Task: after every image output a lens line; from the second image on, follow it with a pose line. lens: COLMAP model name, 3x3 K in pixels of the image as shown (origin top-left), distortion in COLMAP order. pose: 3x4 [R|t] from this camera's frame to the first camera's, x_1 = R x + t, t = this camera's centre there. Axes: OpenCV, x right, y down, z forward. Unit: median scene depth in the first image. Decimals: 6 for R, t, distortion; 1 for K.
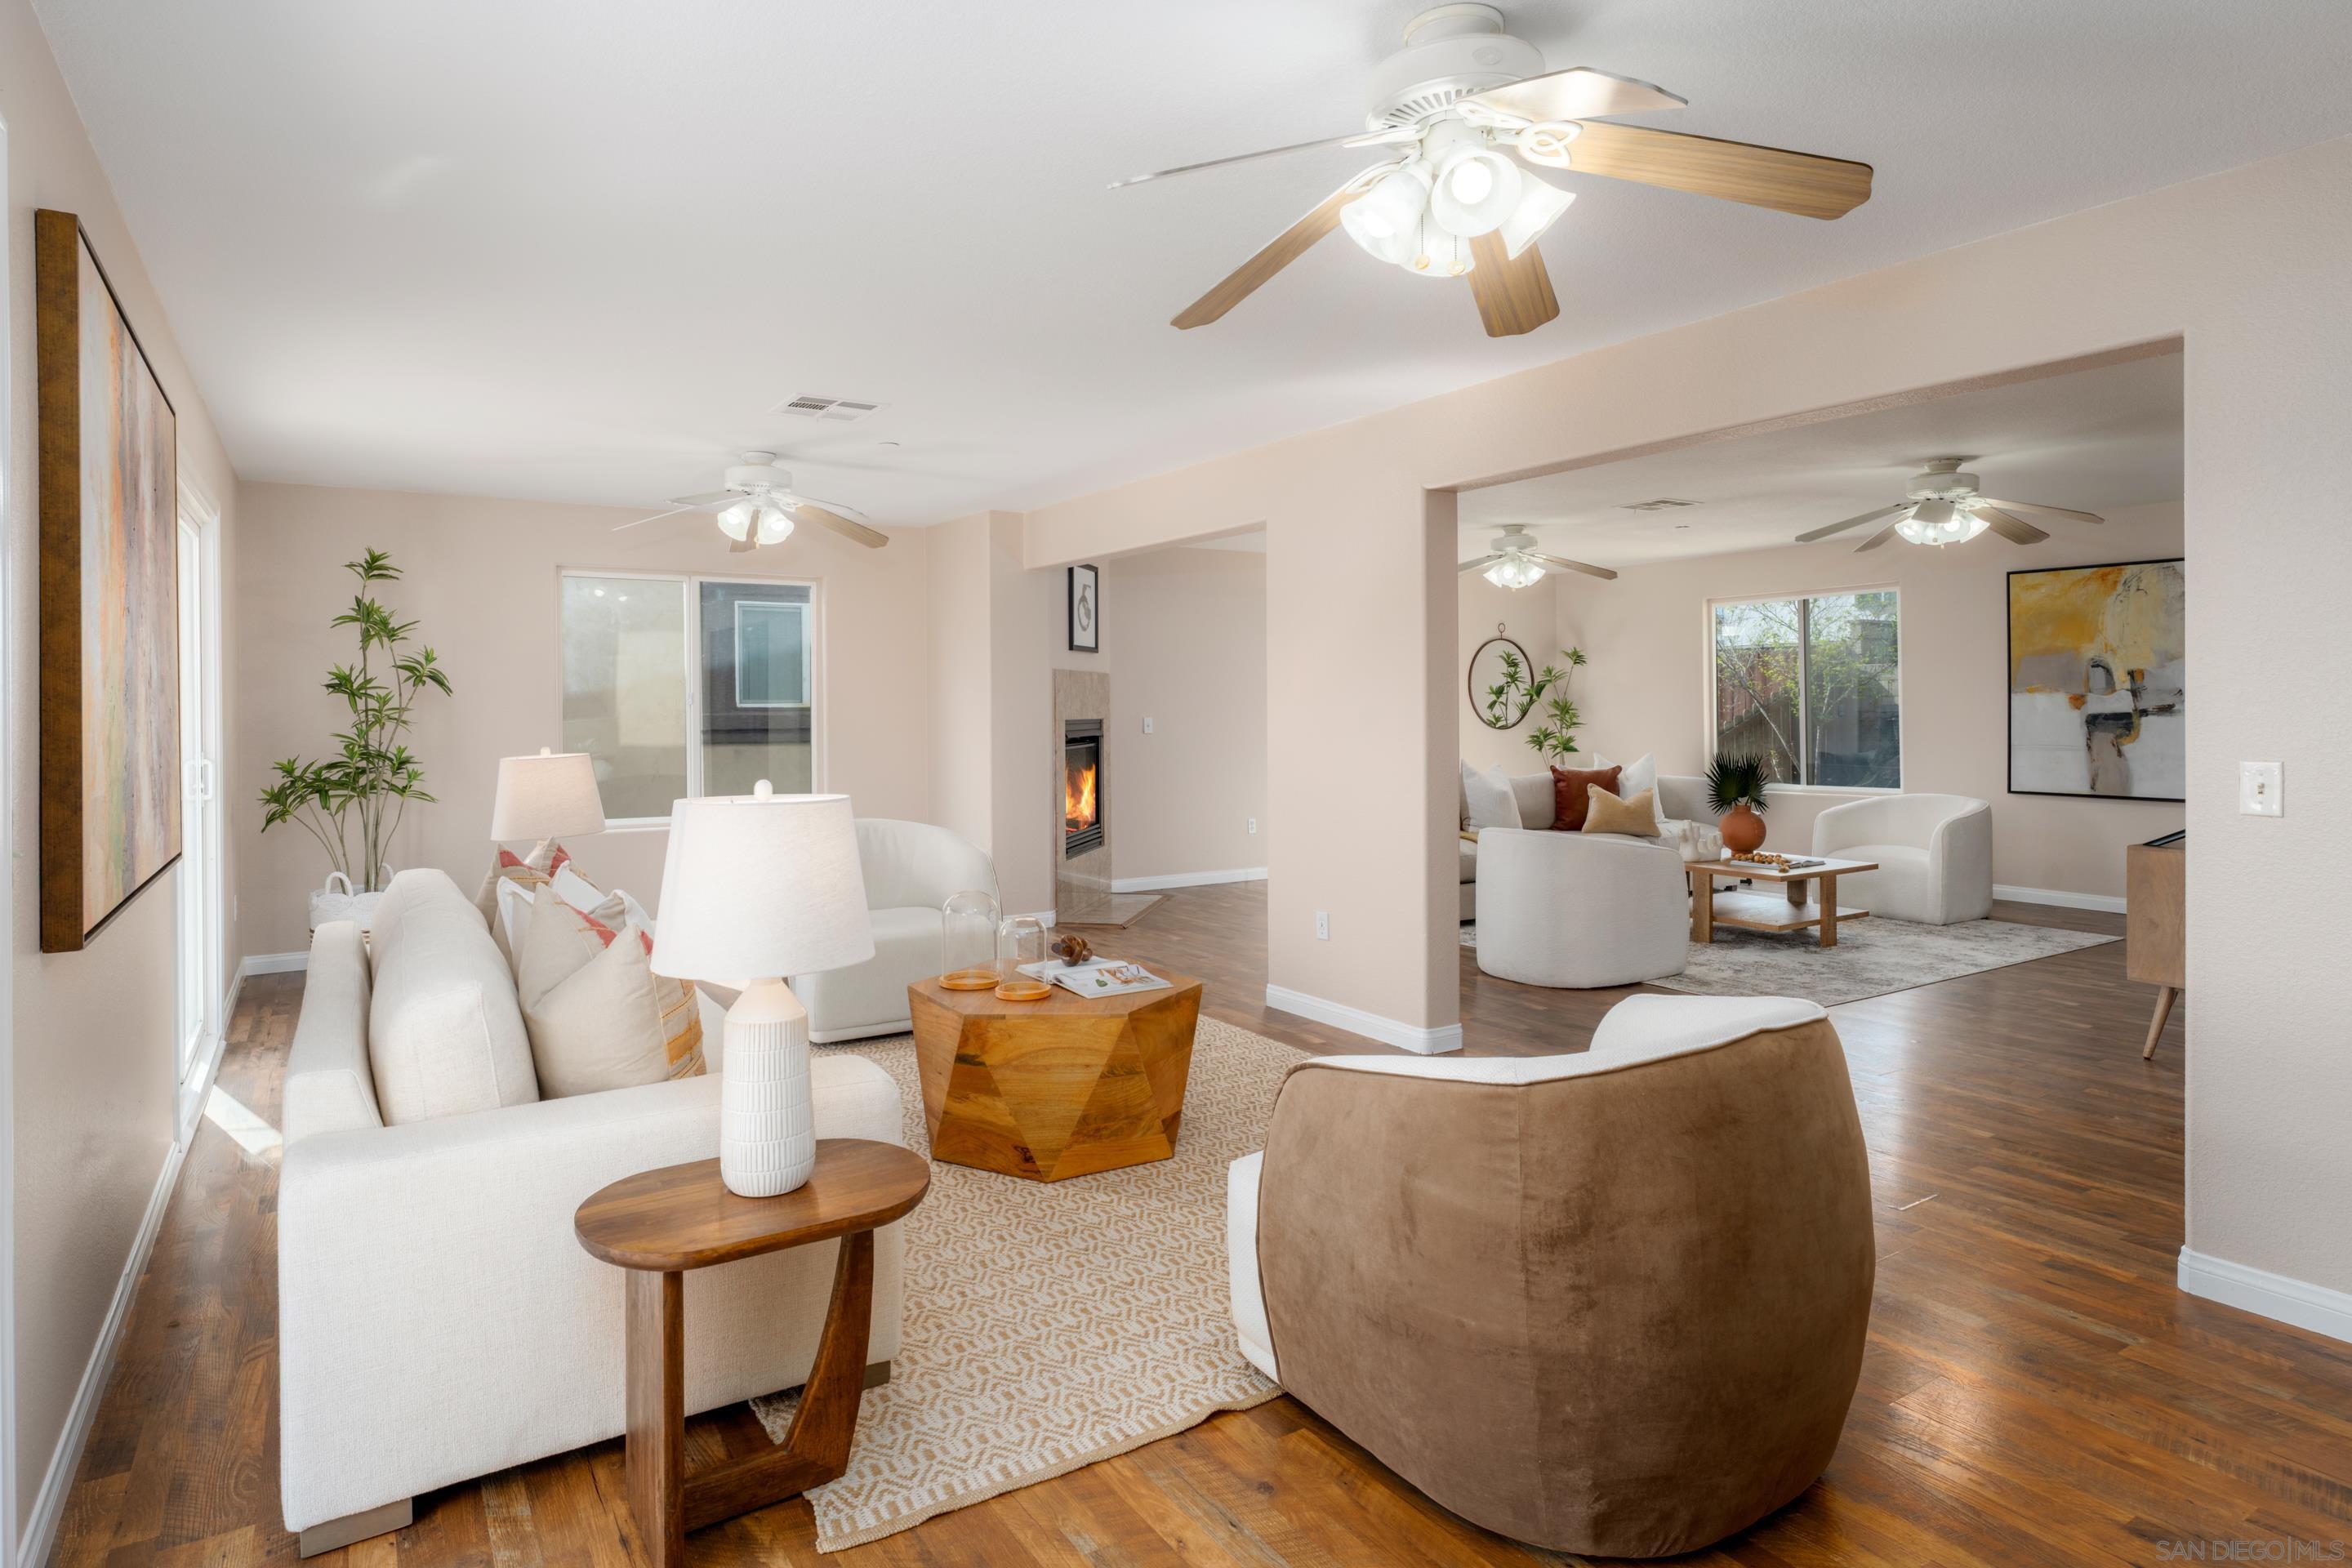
lens RADIAL K [[1226.4, 0, 1126.9], [0, 1226.4, 727.2], [0, 0, 1]] dist [-0.001442, 0.006410]
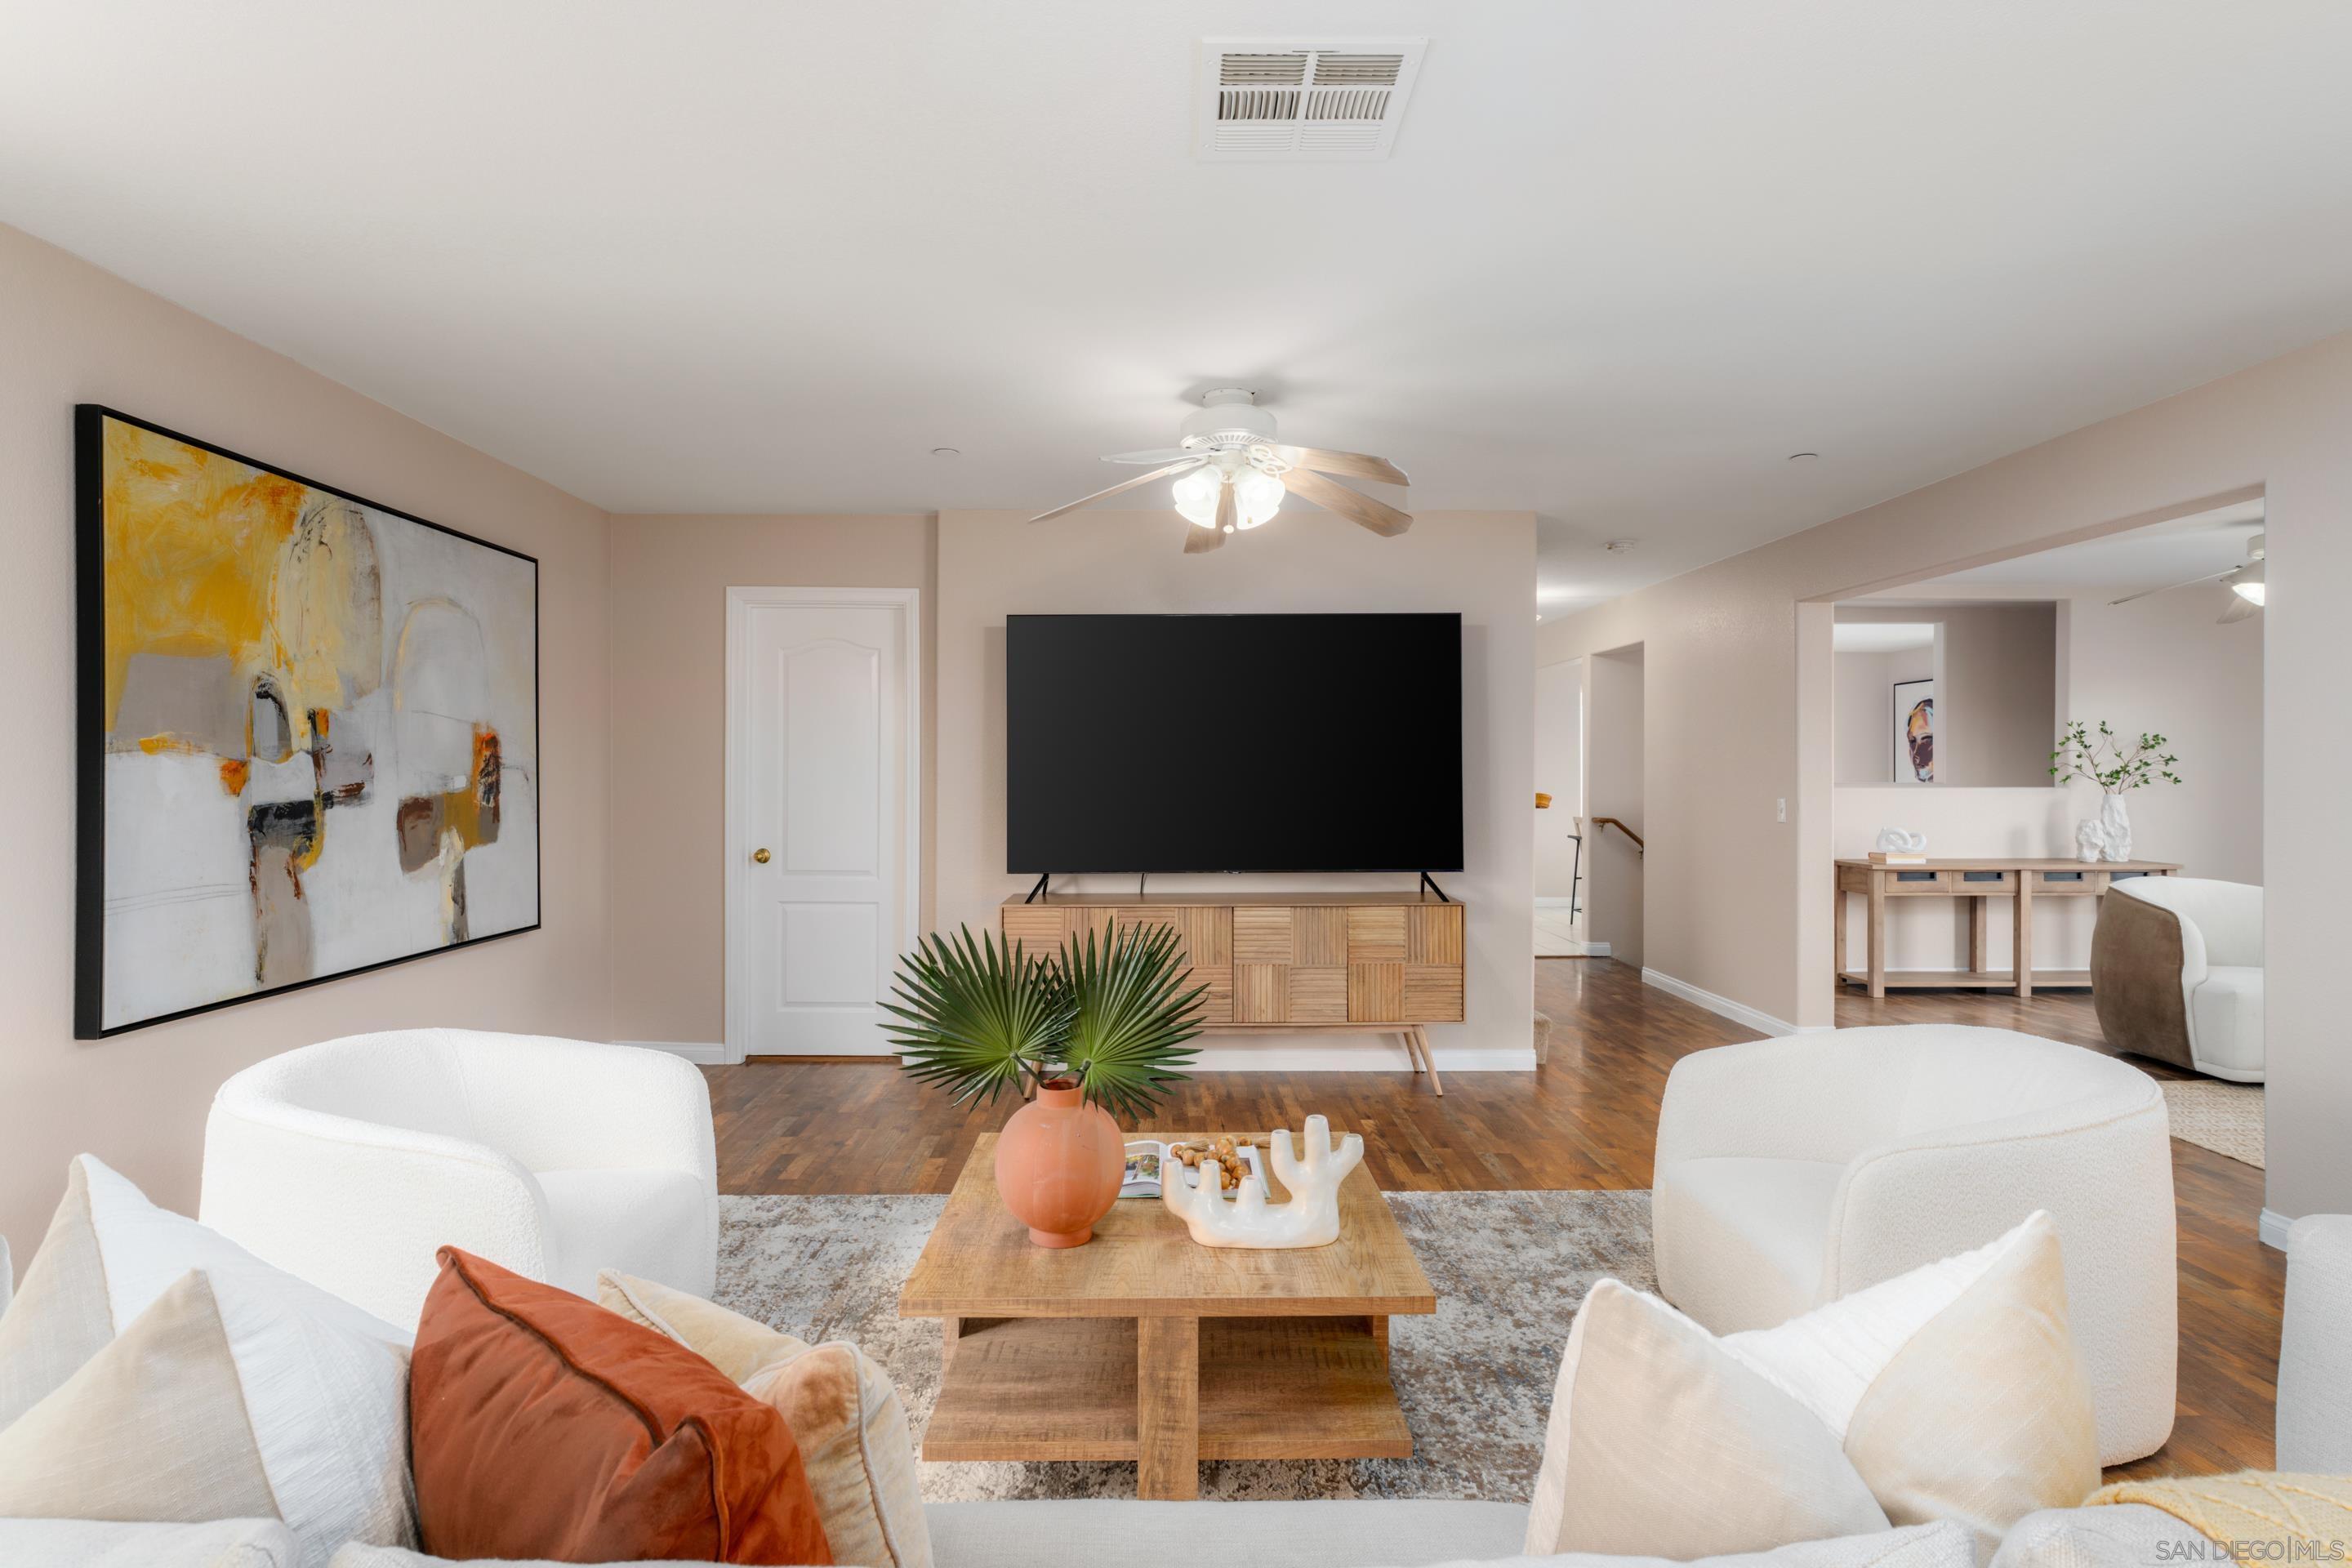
lens RADIAL K [[1196.5, 0, 1160.7], [0, 1196.5, 776.8], [0, 0, 1]] dist [0.006169, -0.001366]
pose [[-0.863817, 0.004308, 0.503787, 0.294007], [0.013688, 0.999795, 0.014920, -0.022414], [-0.503620, 0.019784, -0.863699, 1.185527]]
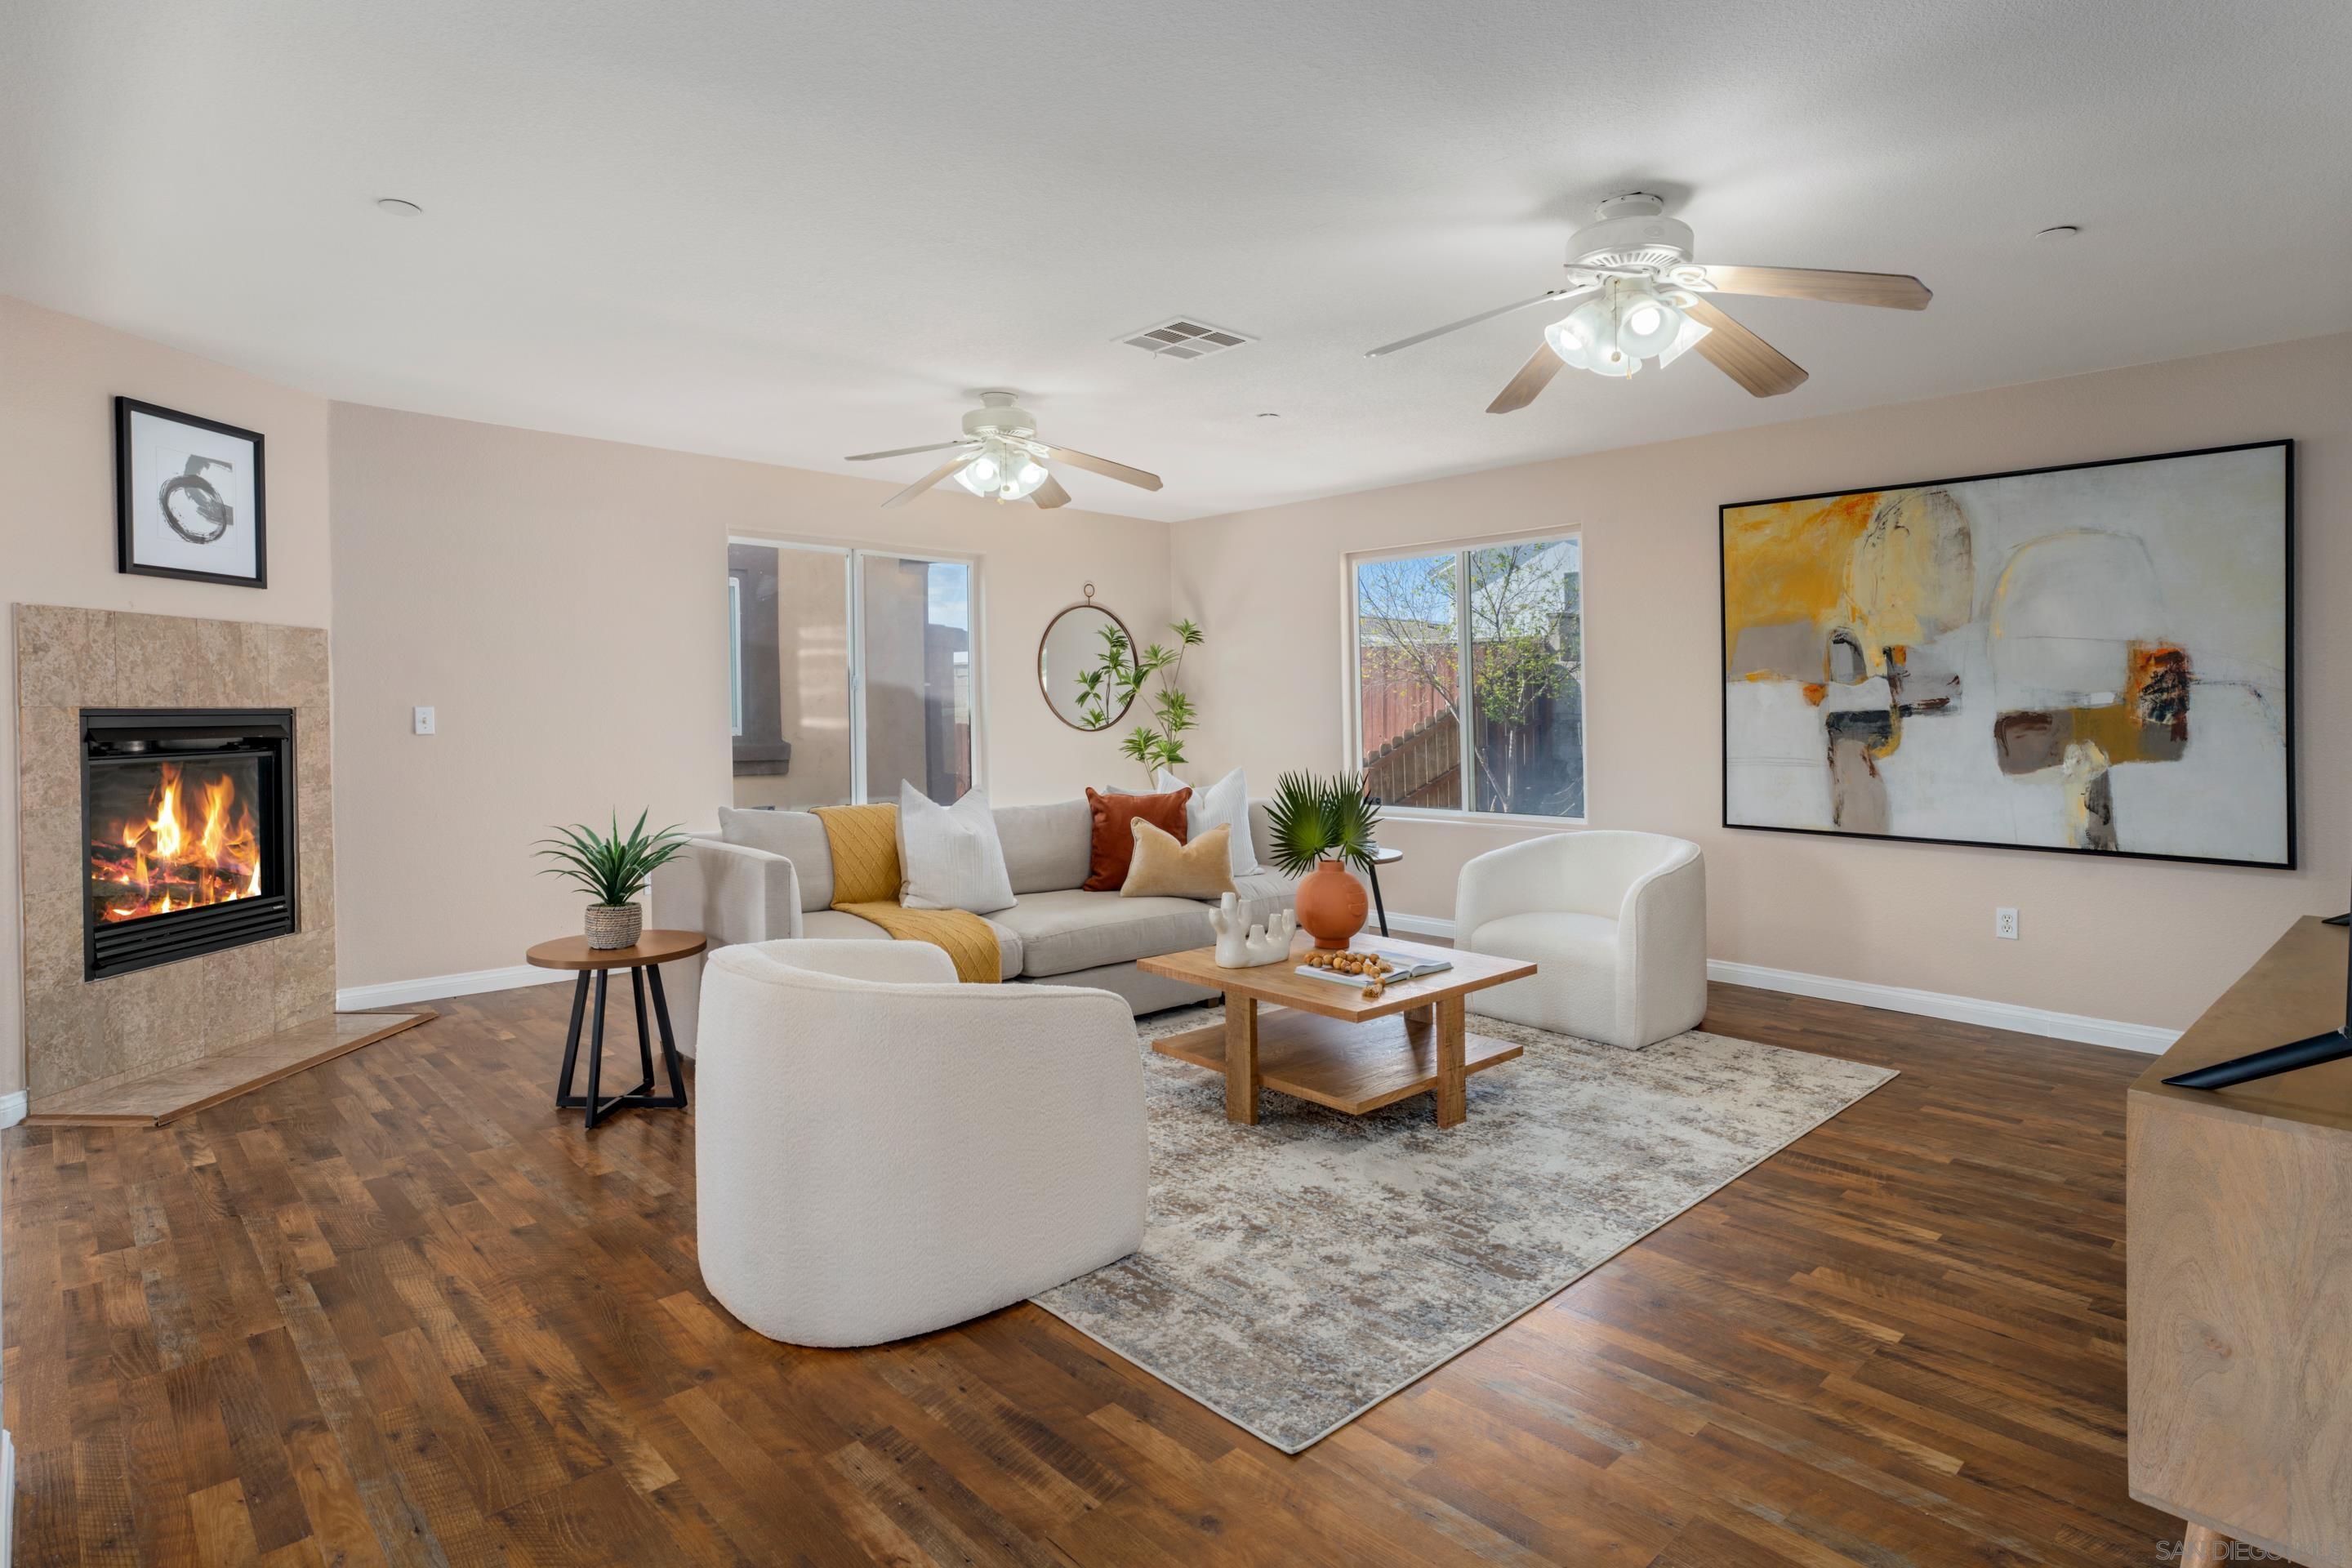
lens RADIAL K [[1196.5, 0, 1149.4], [0, 1196.5, 699.4], [0, 0, 1]] dist [0.006169, -0.001366]
pose [[0.980591, 0.010188, 0.195798, 0.281977], [-0.005526, 0.999688, -0.024344, 0.000251], [-0.195985, 0.022789, 0.980342, 0.420278]]
